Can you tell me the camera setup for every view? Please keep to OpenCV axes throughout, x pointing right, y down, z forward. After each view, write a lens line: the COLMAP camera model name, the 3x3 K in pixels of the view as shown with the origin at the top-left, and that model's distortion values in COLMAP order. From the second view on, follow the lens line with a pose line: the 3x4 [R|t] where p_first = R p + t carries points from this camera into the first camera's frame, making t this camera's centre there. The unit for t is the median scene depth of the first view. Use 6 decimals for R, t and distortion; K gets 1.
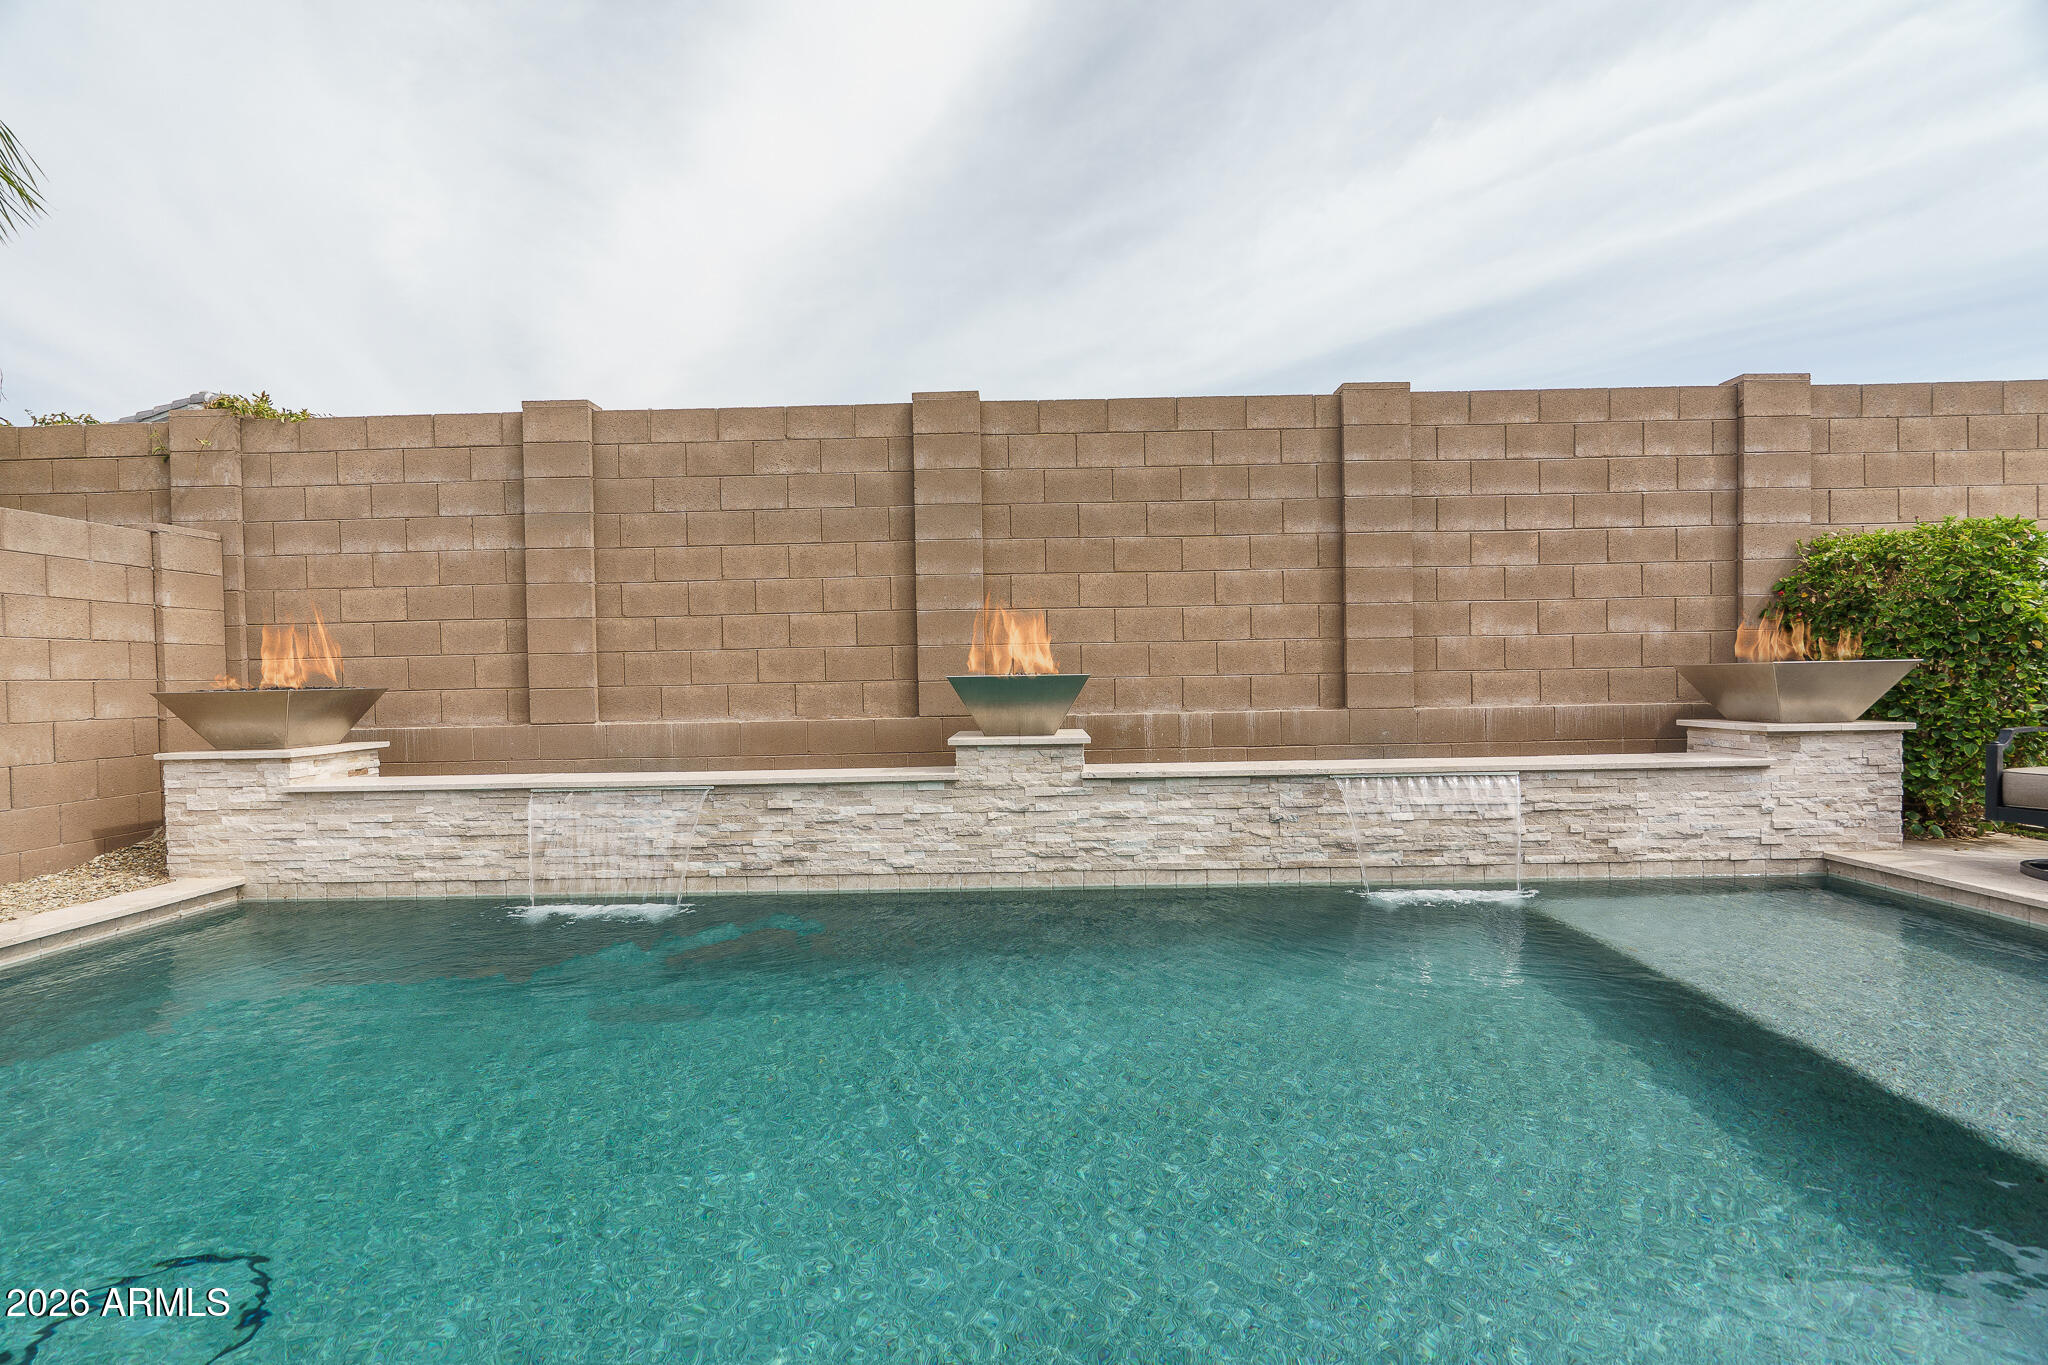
lens RADIAL K [[922.8, 0, 1015.4], [0, 922.8, 699.5], [0, 0, 1]] dist [-0.000991, -0.000037]
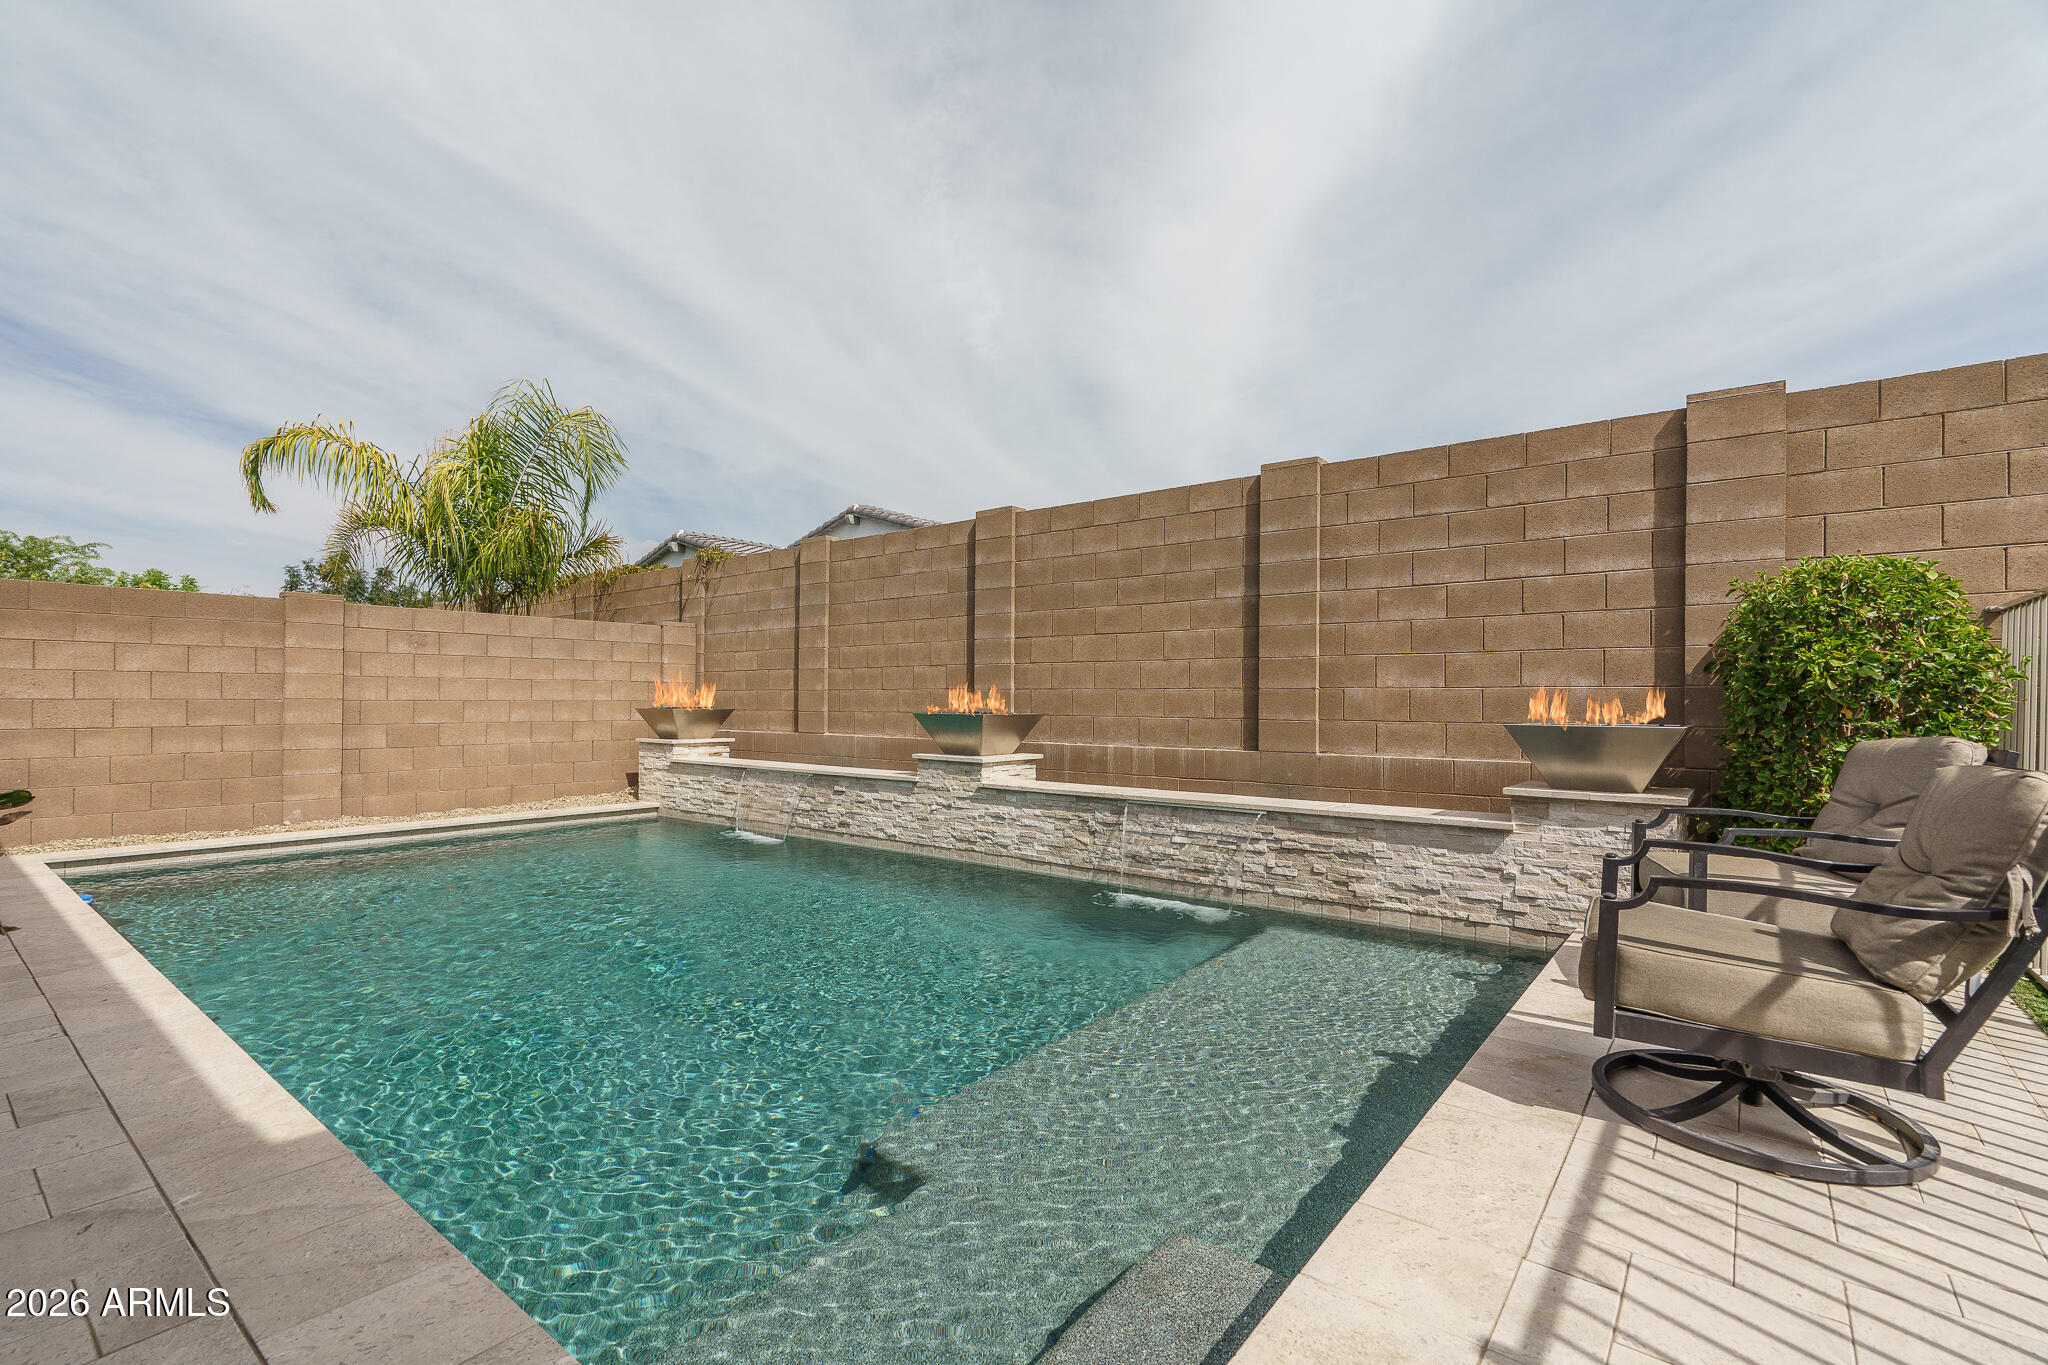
lens RADIAL K [[922.8, 0, 1015.4], [0, 922.8, 699.5], [0, 0, 1]] dist [-0.000991, -0.000037]
pose [[0.788345, 0.022001, -0.614840, 0.821460], [-0.036135, 0.999291, -0.010575, -0.030262], [0.614172, 0.030554, 0.788581, -0.077163]]
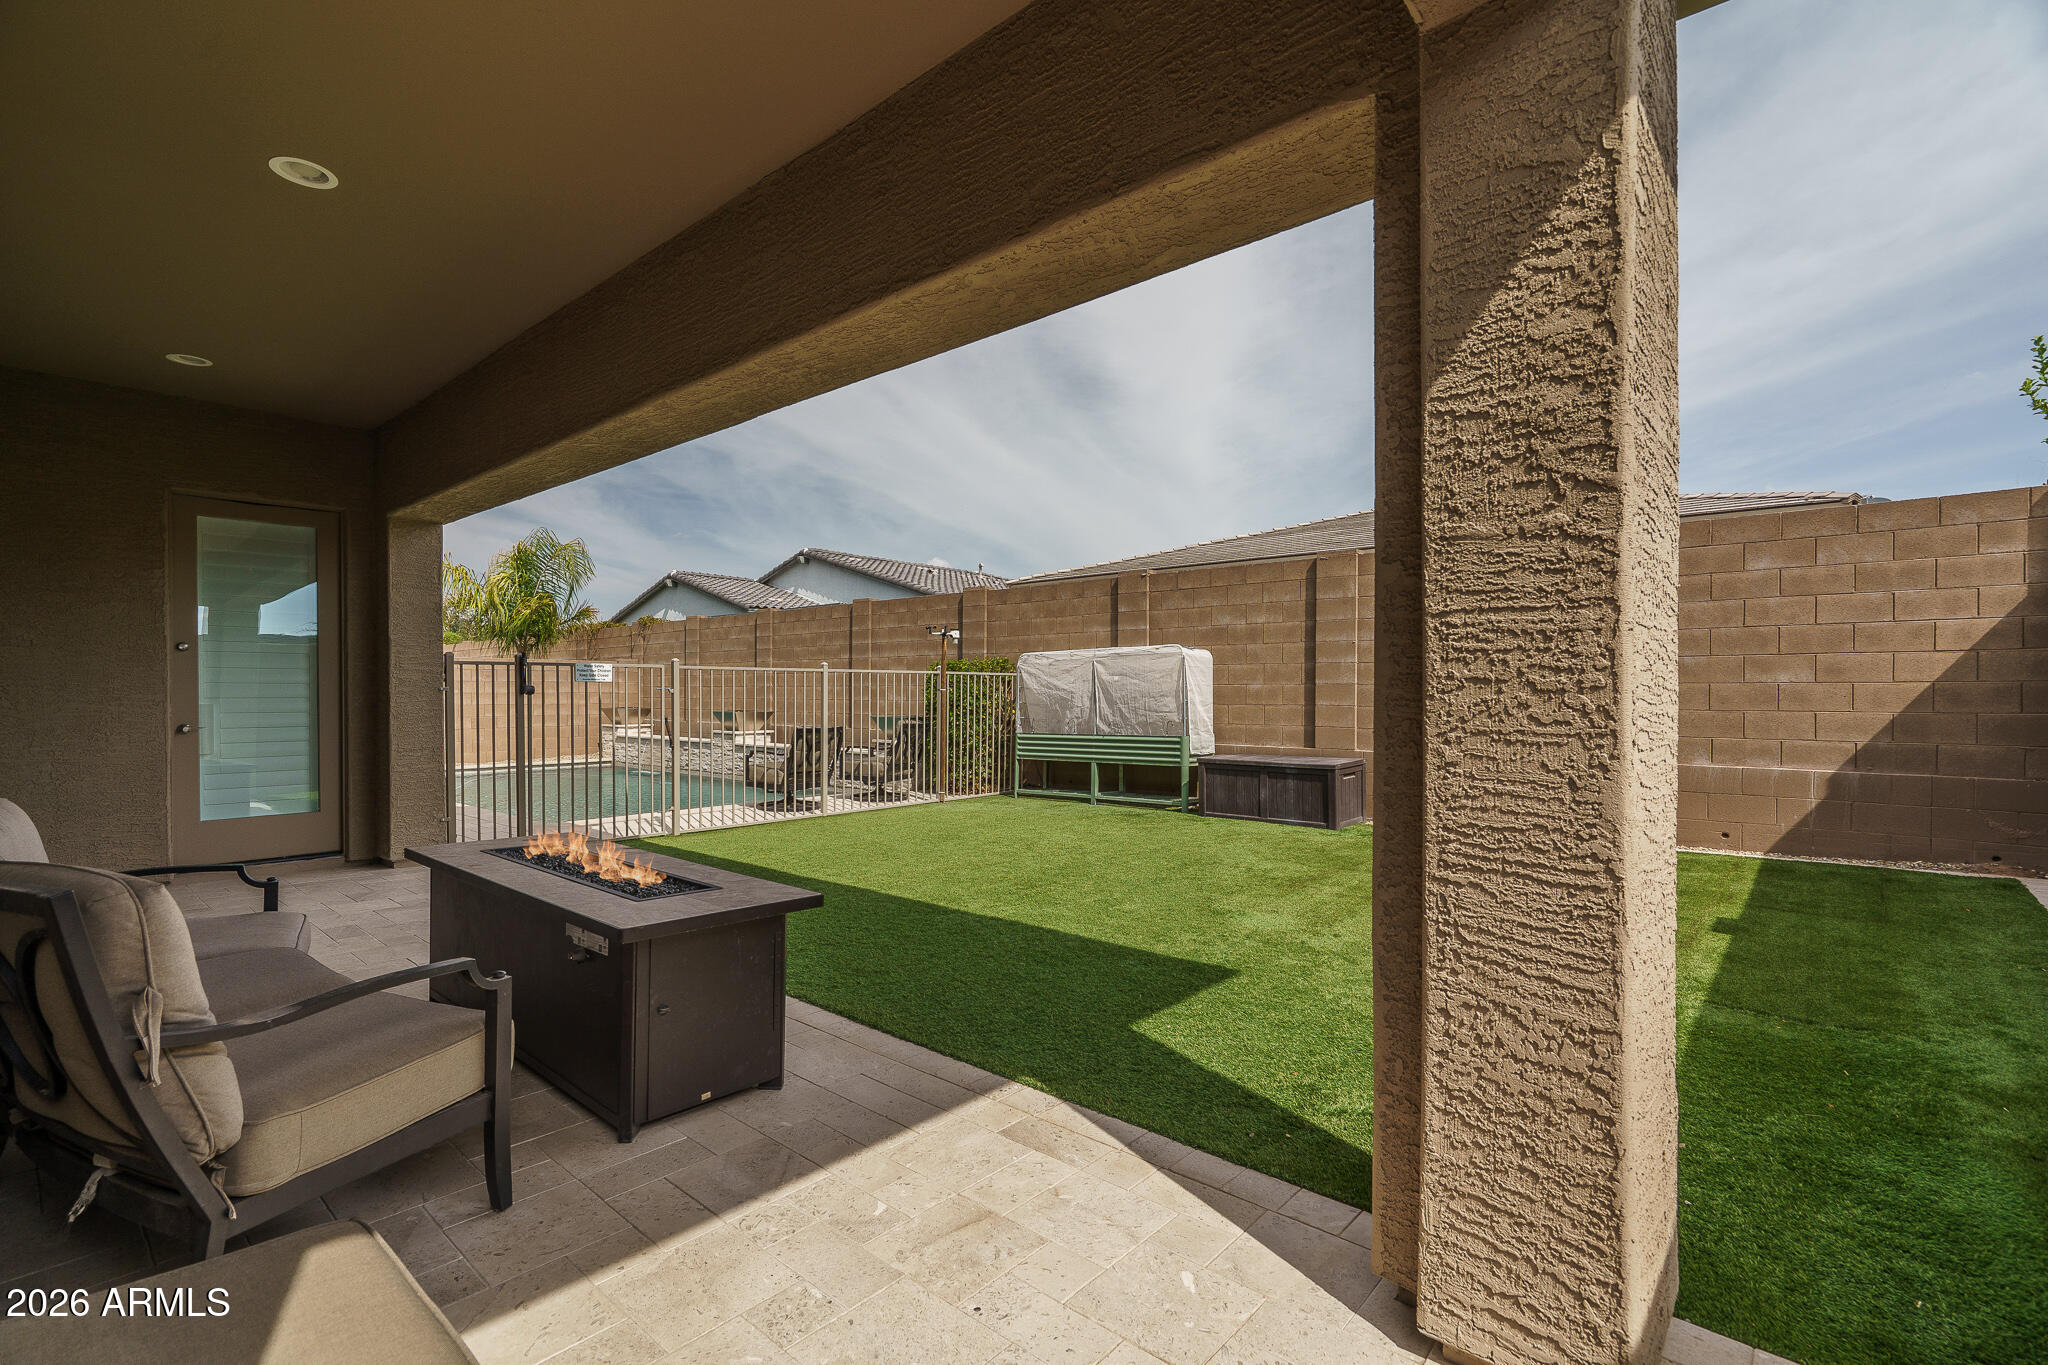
lens RADIAL K [[922.8, 0, 1015.4], [0, 922.8, 699.5], [0, 0, 1]] dist [-0.000991, -0.000037]
pose [[0.756651, 0.024540, -0.653358, 2.352907], [-0.030967, 0.999519, 0.001680, -0.086184], [0.653085, 0.018962, 0.757047, -0.621336]]
